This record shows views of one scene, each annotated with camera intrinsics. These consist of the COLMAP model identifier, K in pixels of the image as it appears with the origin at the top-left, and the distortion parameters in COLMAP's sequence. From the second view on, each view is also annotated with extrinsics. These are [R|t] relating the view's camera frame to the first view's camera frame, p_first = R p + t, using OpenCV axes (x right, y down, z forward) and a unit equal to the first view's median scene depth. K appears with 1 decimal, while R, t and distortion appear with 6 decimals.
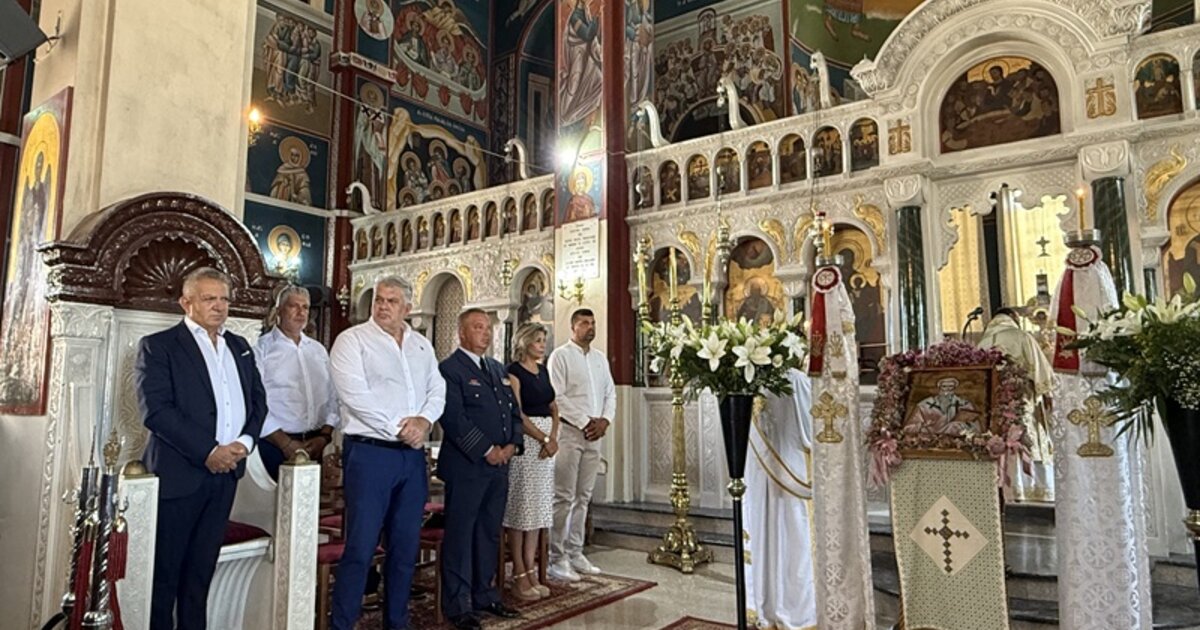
lens RADIAL K [[727.6, 0, 603.2], [0, 727.6, 314.8], [0, 0, 1]] dist [-0.004895, 0.002780]
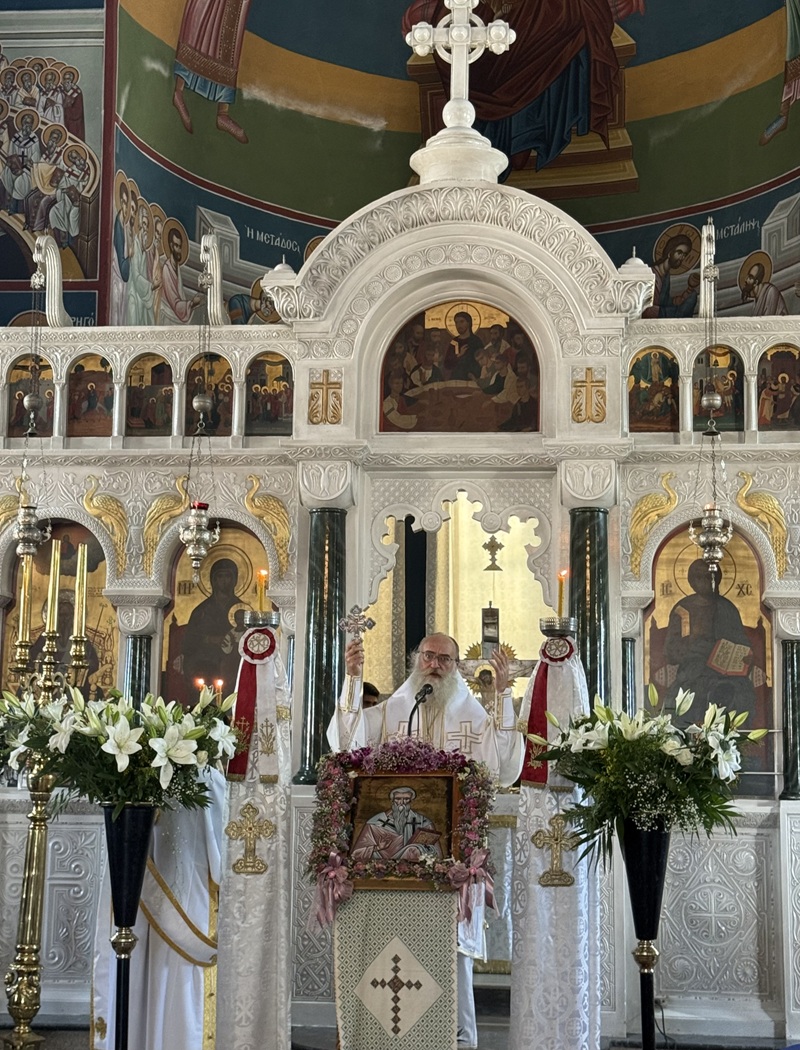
lens RADIAL K [[1801.7, 0, 398.0], [0, 1801.7, 512.0], [0, 0, 1]] dist [0.115888, 0.000000]
pose [[0.870425, 0.094860, 0.483076, -0.386467], [-0.072639, 0.995267, -0.064553, -0.064023], [-0.486913, 0.021098, 0.873196, -0.542200]]
